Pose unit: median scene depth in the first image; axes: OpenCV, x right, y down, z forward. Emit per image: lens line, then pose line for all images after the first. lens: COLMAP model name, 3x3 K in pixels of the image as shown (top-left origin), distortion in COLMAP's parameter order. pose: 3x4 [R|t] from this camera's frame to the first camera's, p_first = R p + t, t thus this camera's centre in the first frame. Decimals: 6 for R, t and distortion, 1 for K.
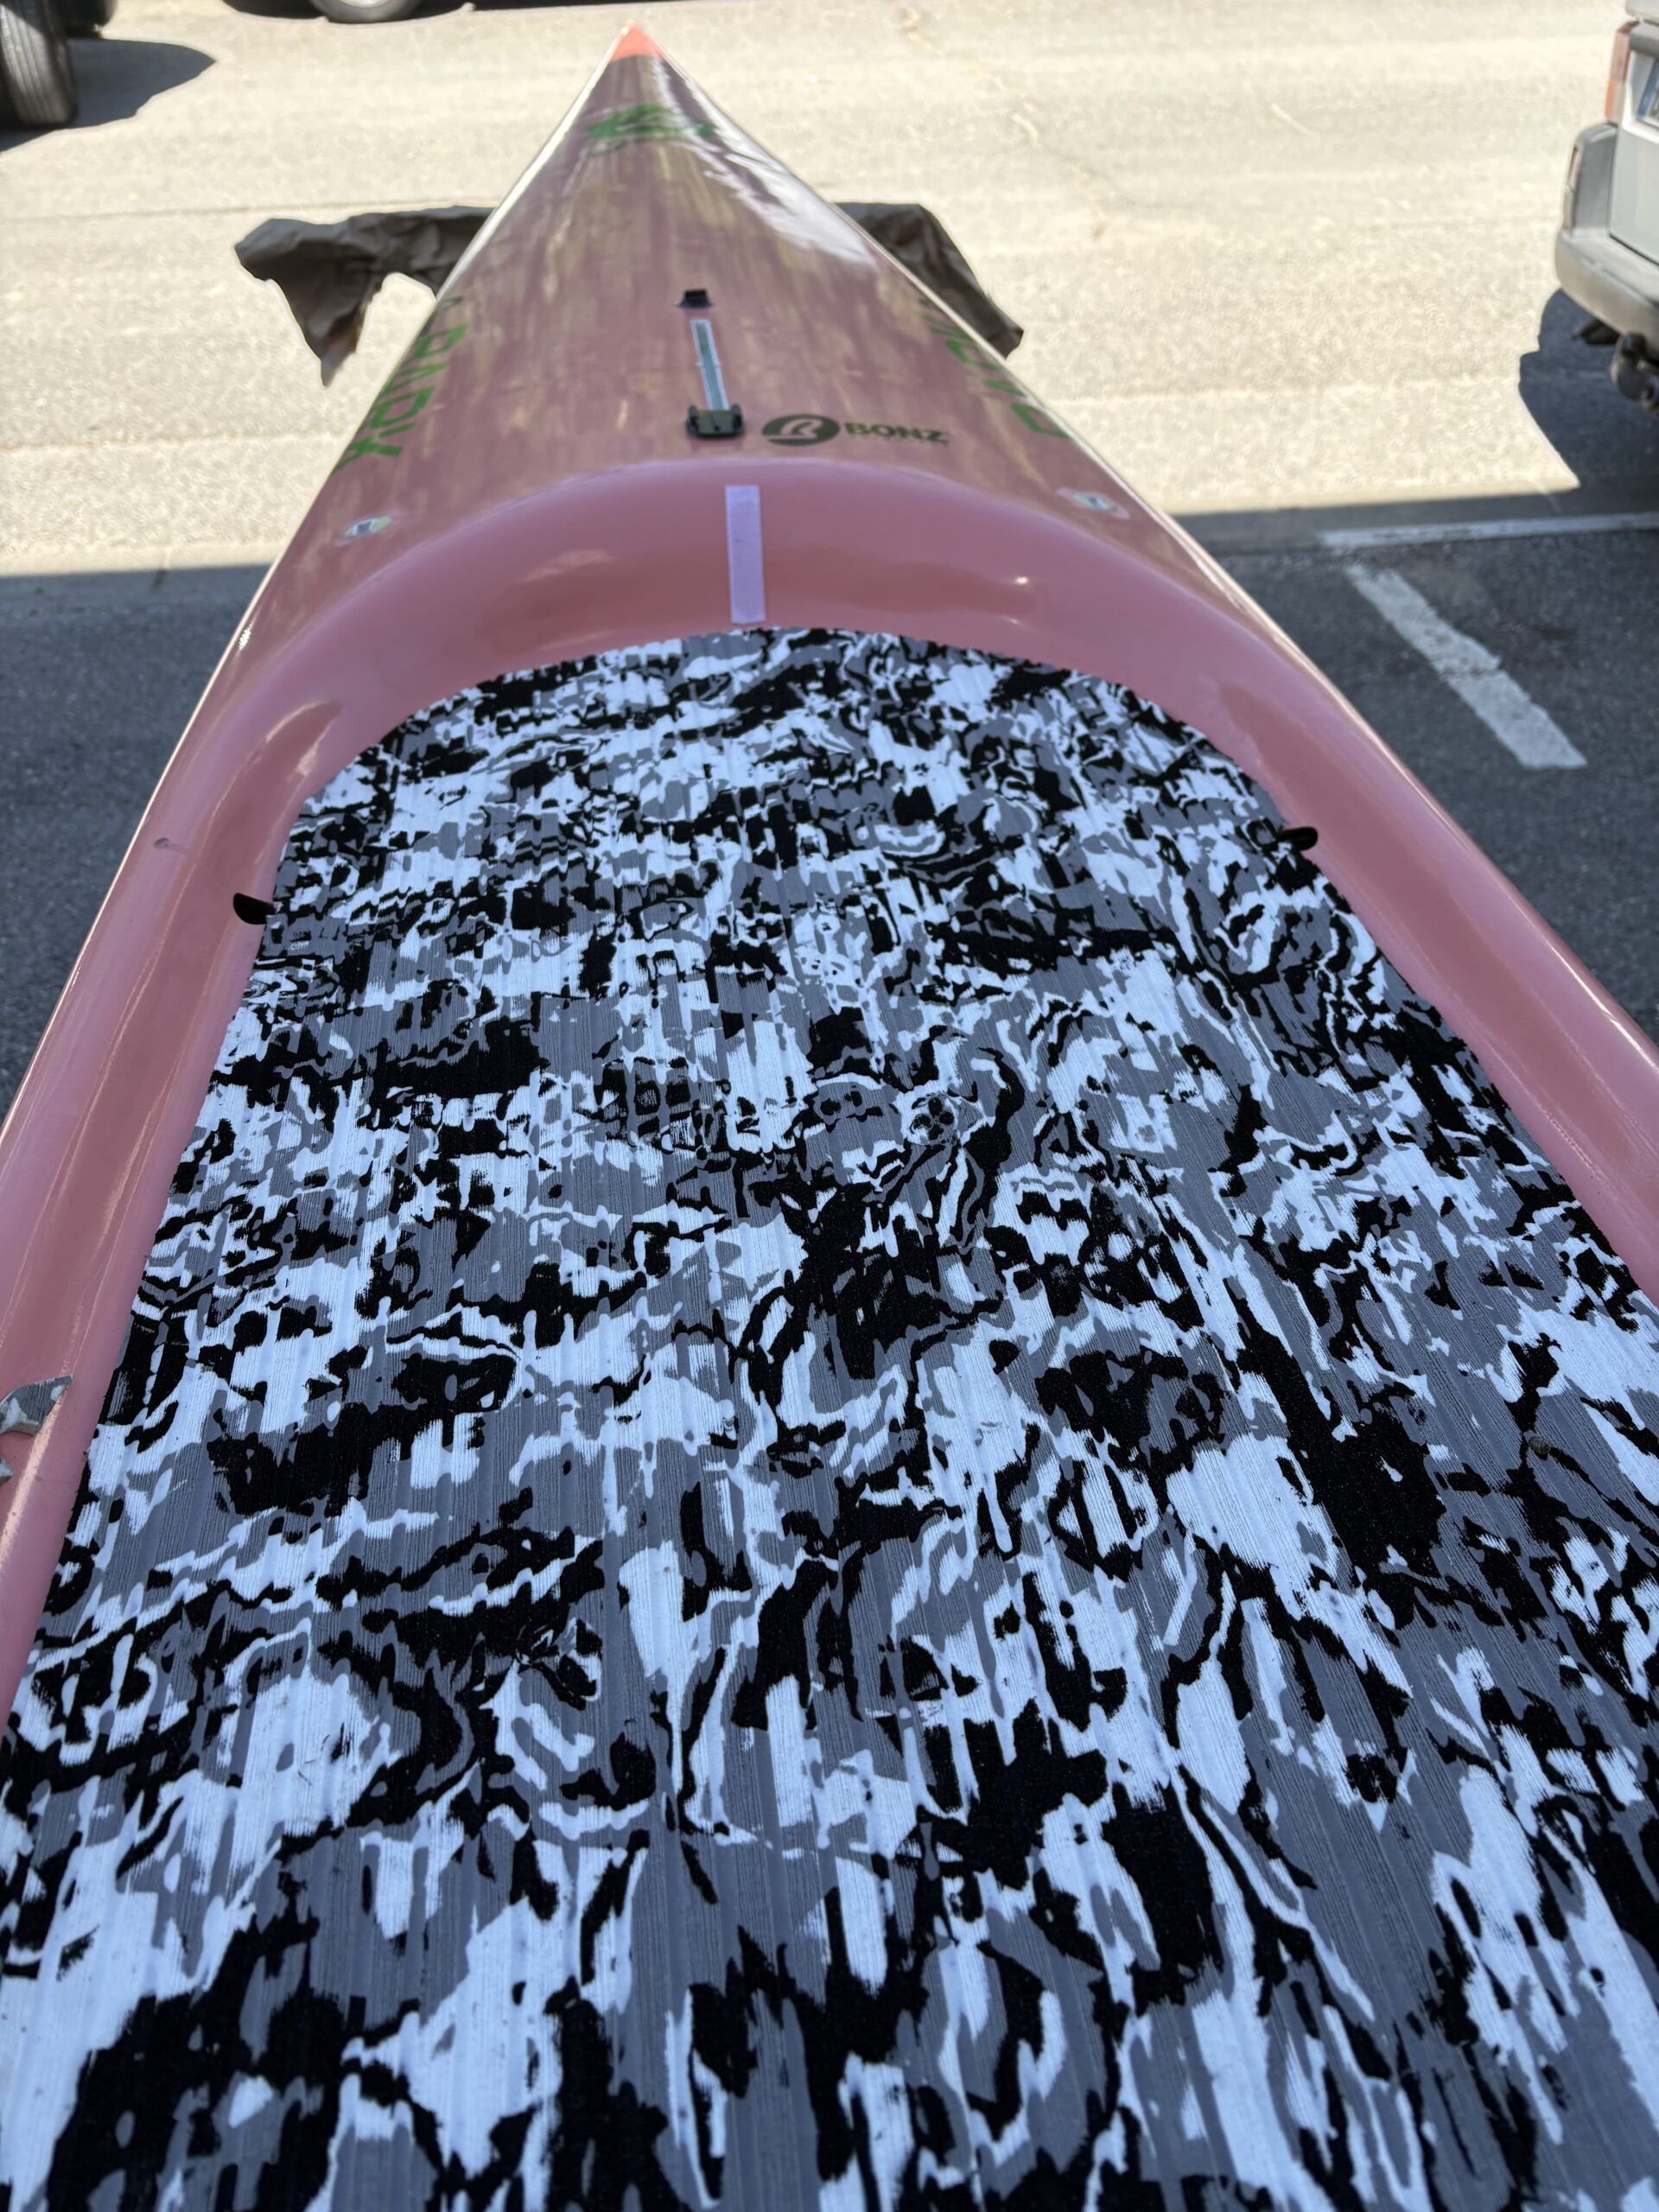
lens RADIAL K [[1704.7, 0, 829.5], [0, 1704.7, 1106.0], [0, 0, 1]] dist [0.009007, -0.004618]
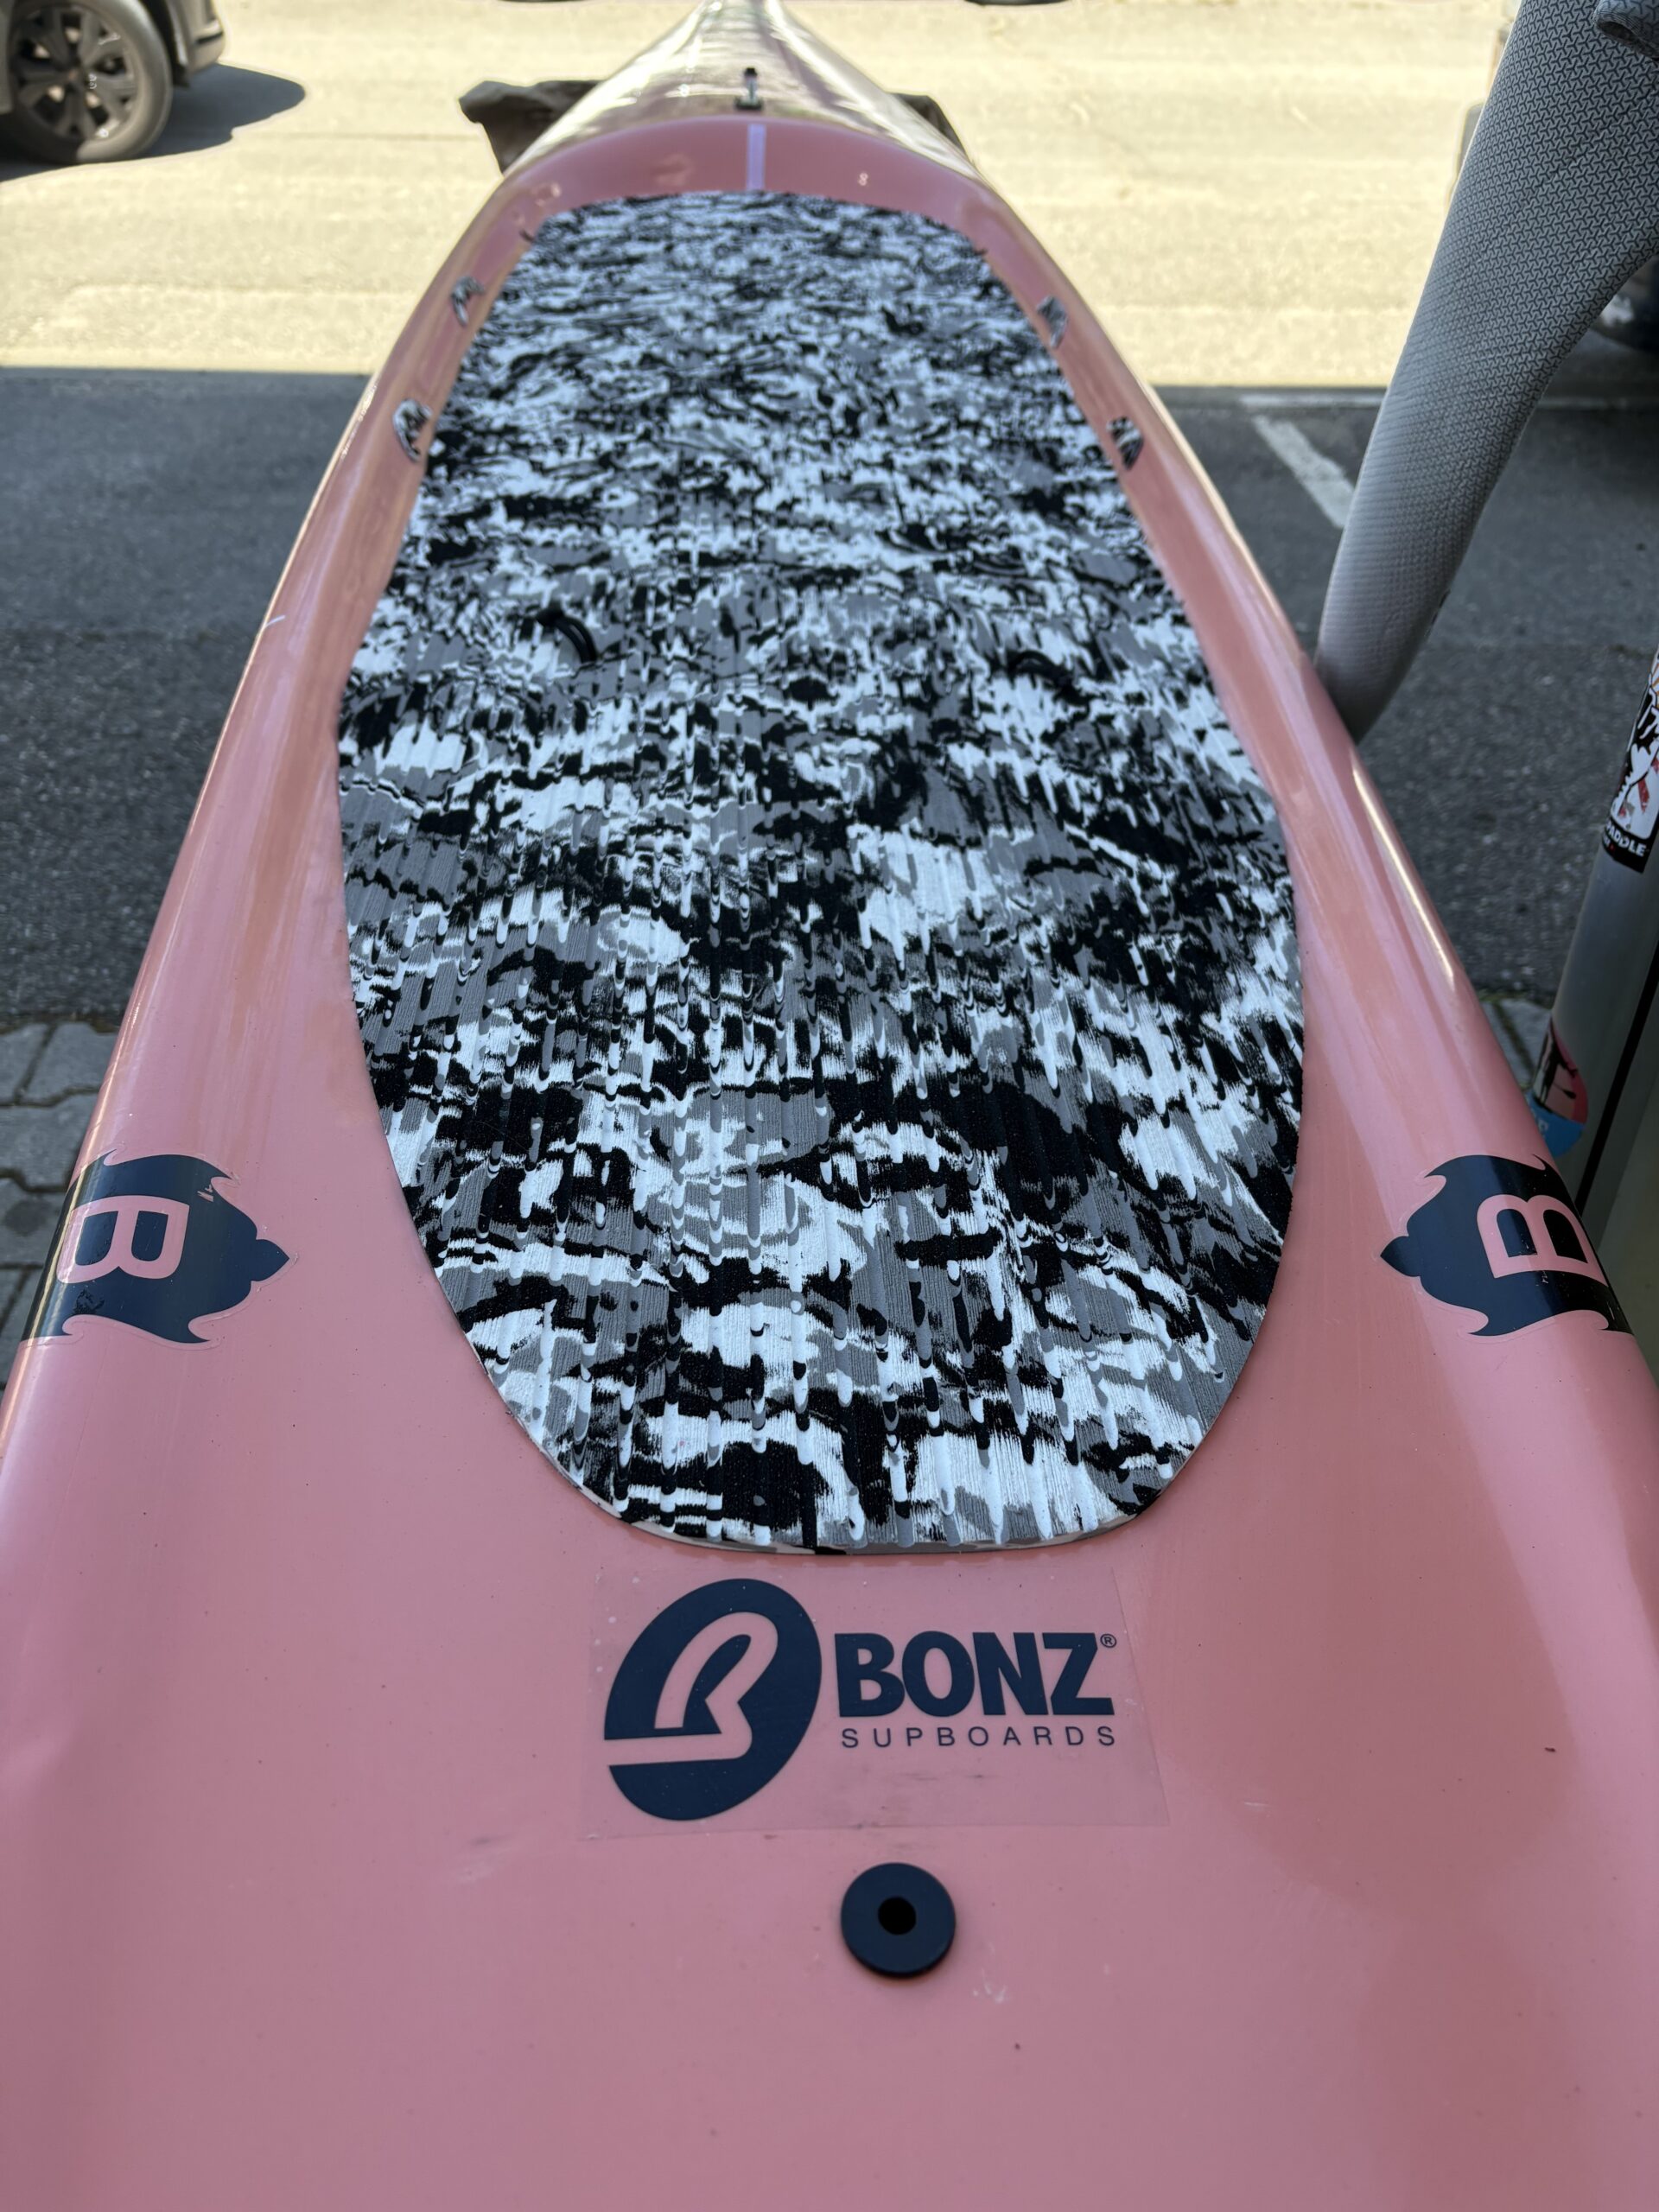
lens RADIAL K [[1685.3, 0, 829.5], [0, 1685.3, 1106.0], [0, 0, 1]] dist [0.004533, -0.010053]
pose [[0.996710, 0.074817, -0.031158, 0.065050], [-0.075056, 0.997158, -0.006565, 0.284653], [0.030578, 0.008882, 0.999493, -0.351615]]
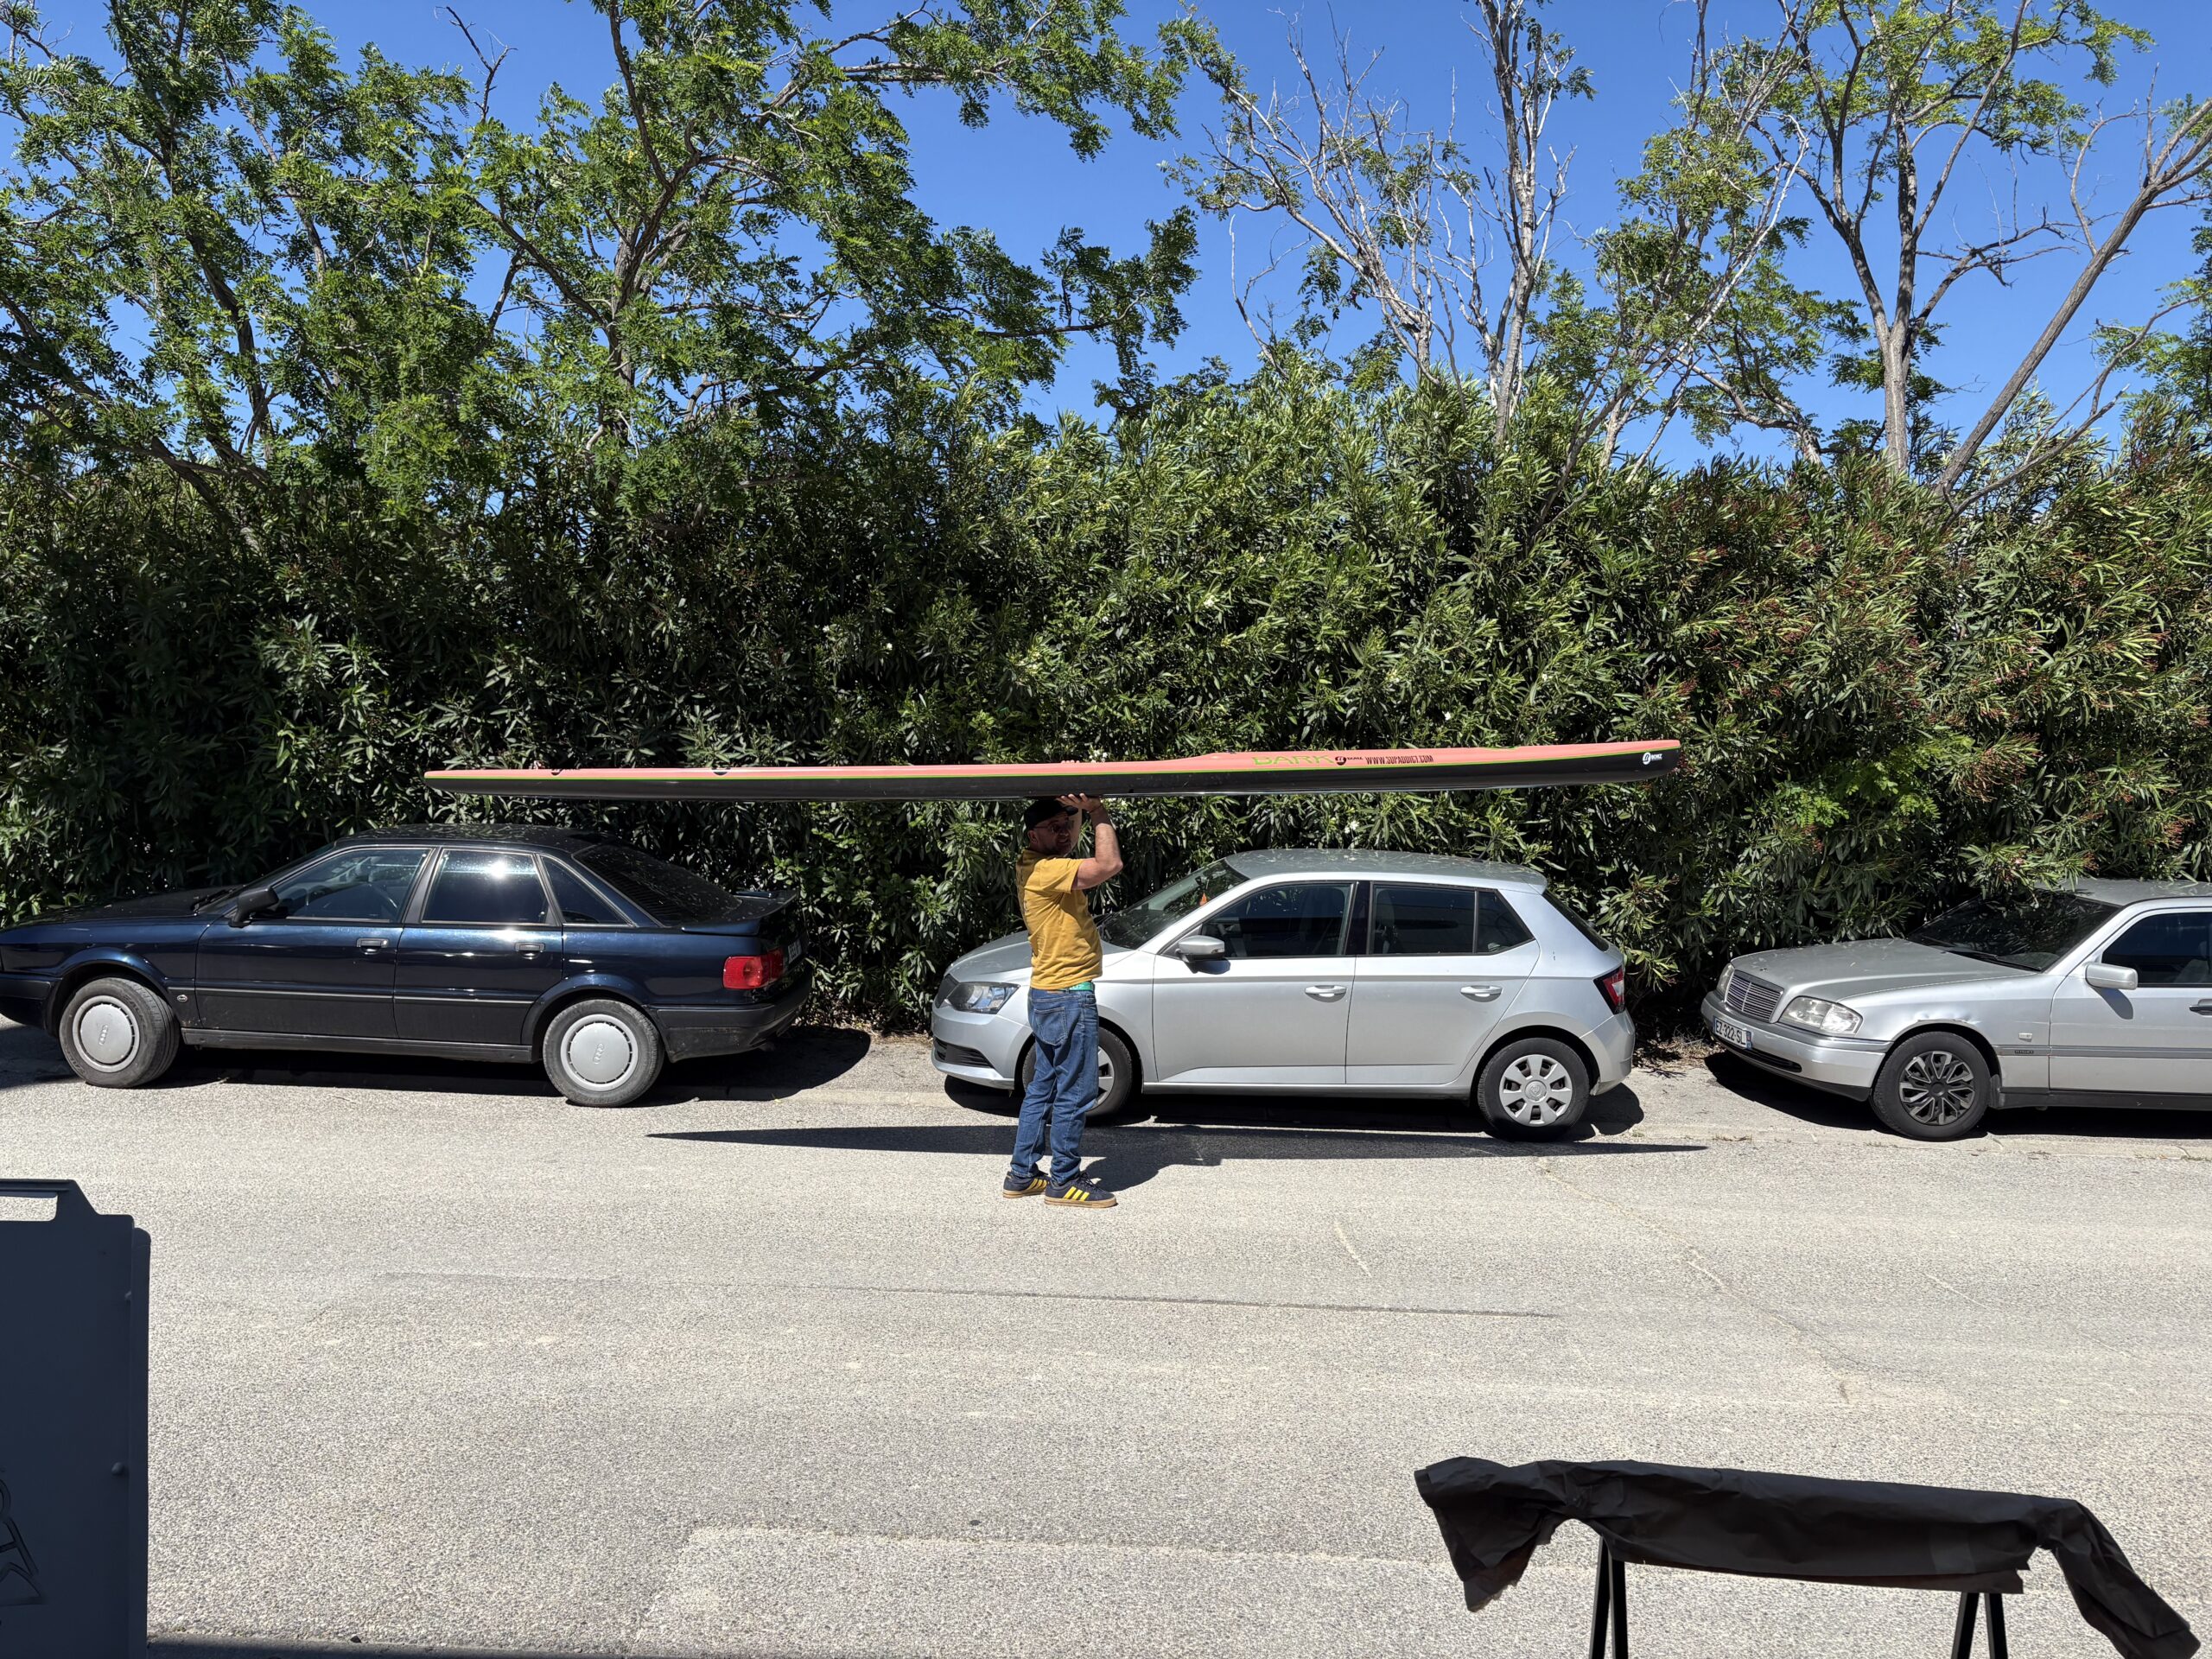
lens RADIAL K [[1685.3, 0, 1106.0], [0, 1685.3, 829.5], [0, 0, 1]] dist [0.004533, -0.010053]
pose [[0.993220, 0.060176, -0.099459, -0.389364], [-0.110534, 0.753802, -0.647738, -0.085404], [0.035994, 0.654341, 0.755343, -0.059287]]
